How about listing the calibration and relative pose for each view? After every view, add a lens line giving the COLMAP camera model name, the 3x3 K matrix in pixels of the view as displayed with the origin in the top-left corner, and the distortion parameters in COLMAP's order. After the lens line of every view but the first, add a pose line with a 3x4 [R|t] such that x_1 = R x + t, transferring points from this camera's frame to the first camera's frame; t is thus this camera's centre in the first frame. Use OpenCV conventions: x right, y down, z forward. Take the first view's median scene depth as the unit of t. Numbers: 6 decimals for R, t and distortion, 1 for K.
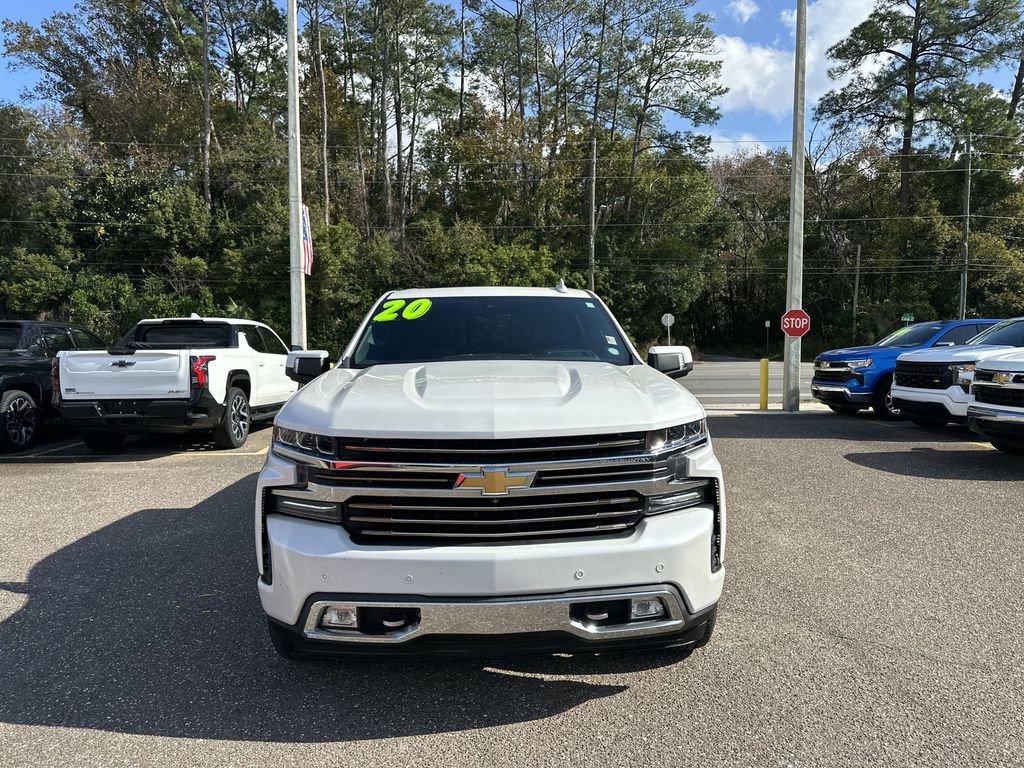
lens RADIAL K [[724.4, 0, 516.3], [0, 724.4, 396.8], [0, 0, 1]] dist [0.039811, -0.057595]
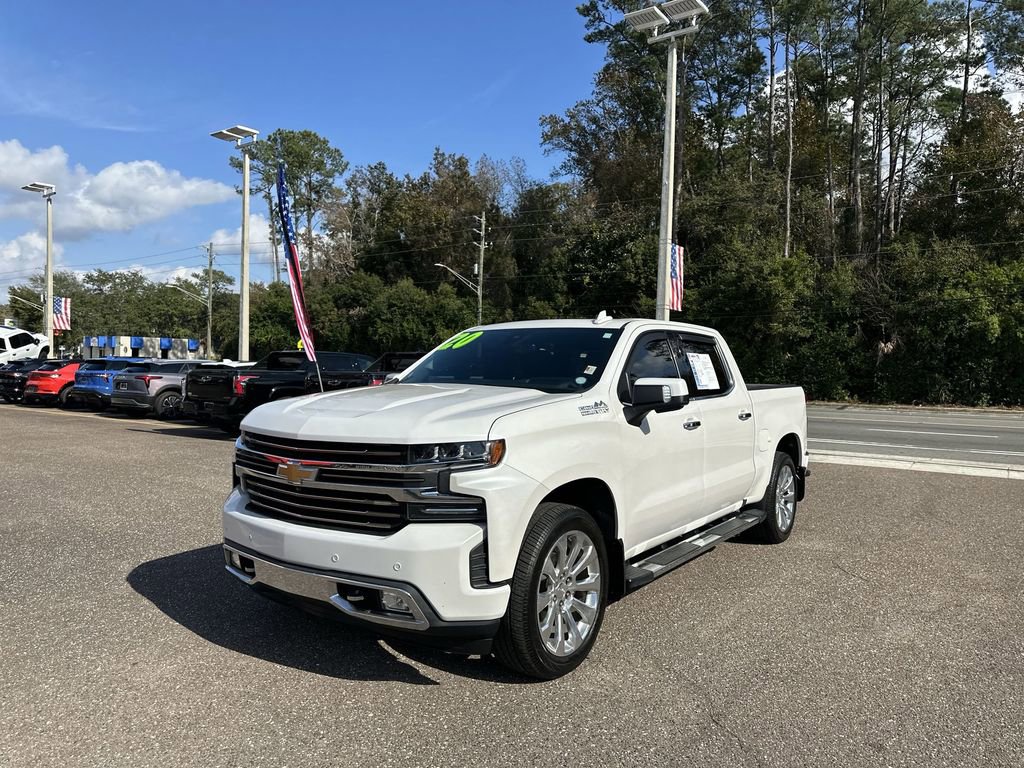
lens RADIAL K [[724.4, 0, 509.5], [0, 724.4, 391.6], [0, 0, 1]] dist [0.039811, -0.057595]
pose [[0.781104, 0.033132, -0.623521, 0.069020], [-0.067460, 0.997224, -0.031519, -0.000761], [0.620746, 0.066682, 0.781171, 0.014268]]
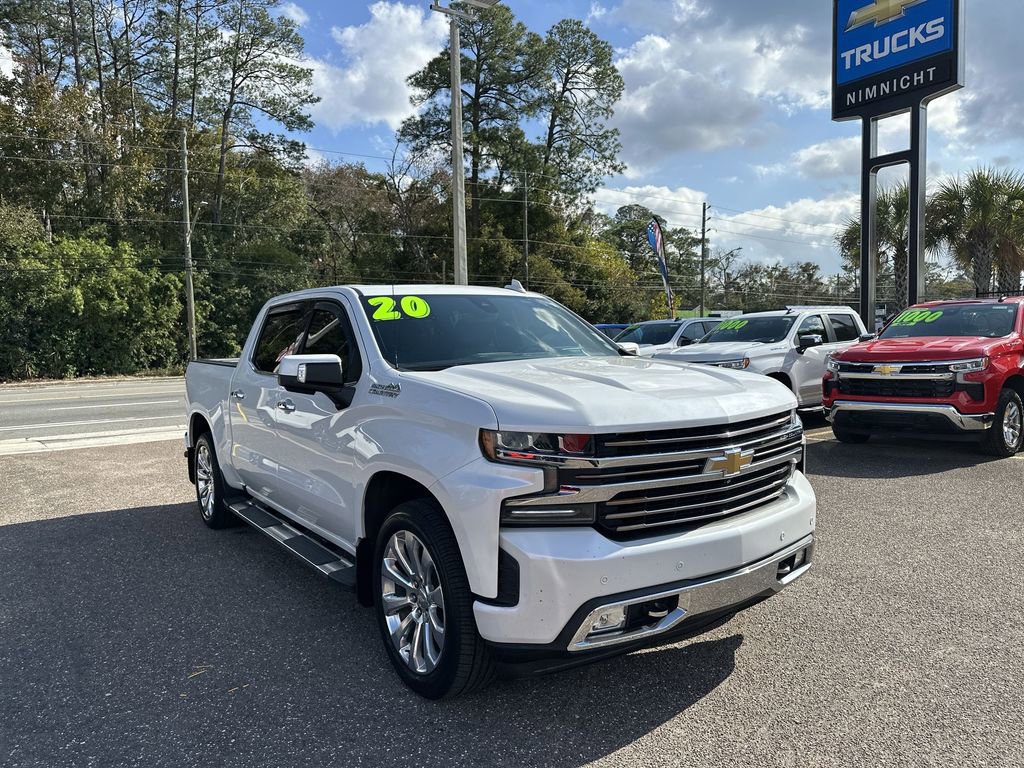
lens RADIAL K [[724.4, 0, 509.3], [0, 724.4, 402.0], [0, 0, 1]] dist [0.039811, -0.057595]
pose [[0.840655, -0.056556, 0.538610, -0.057369], [0.058699, 0.998188, 0.013197, -0.000476], [-0.538381, 0.020521, 0.842452, 0.016731]]
